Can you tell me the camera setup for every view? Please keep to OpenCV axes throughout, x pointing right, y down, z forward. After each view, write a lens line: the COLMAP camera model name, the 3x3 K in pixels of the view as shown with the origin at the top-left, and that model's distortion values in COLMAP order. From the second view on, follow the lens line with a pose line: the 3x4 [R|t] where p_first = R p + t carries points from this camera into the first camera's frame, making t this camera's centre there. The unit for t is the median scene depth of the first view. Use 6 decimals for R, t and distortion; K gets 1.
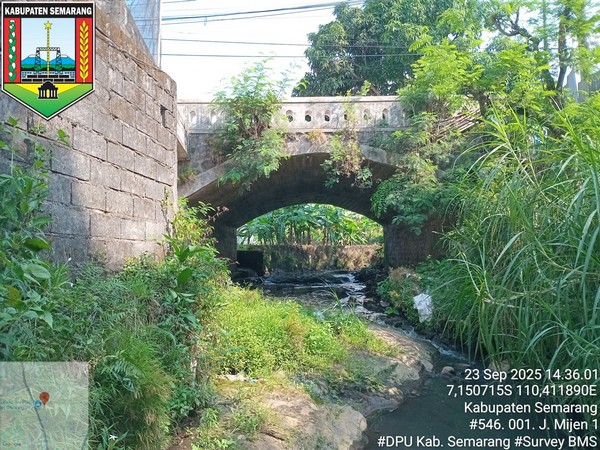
lens RADIAL K [[454.6, 0, 298.5], [0, 454.6, 224.2], [0, 0, 1]] dist [-0.002045, -0.000506]
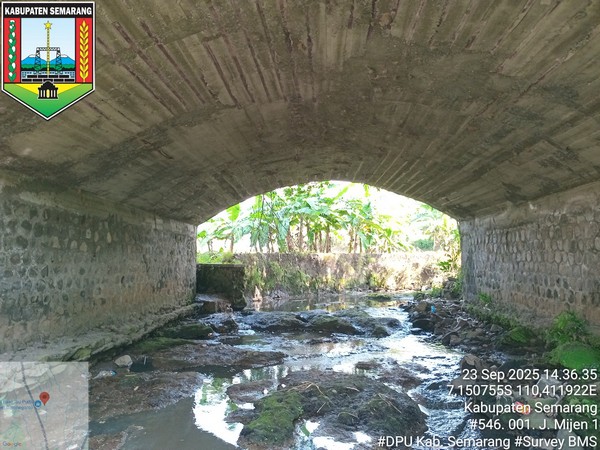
lens RADIAL K [[454.6, 0, 302.1], [0, 454.6, 226.8], [0, 0, 1]] dist [-0.002045, -0.000506]
pose [[0.999947, -0.000795, 0.010249, -0.020212], [0.000761, 0.999994, 0.003350, 0.005819], [-0.010251, -0.003342, 0.999942, 0.342407]]
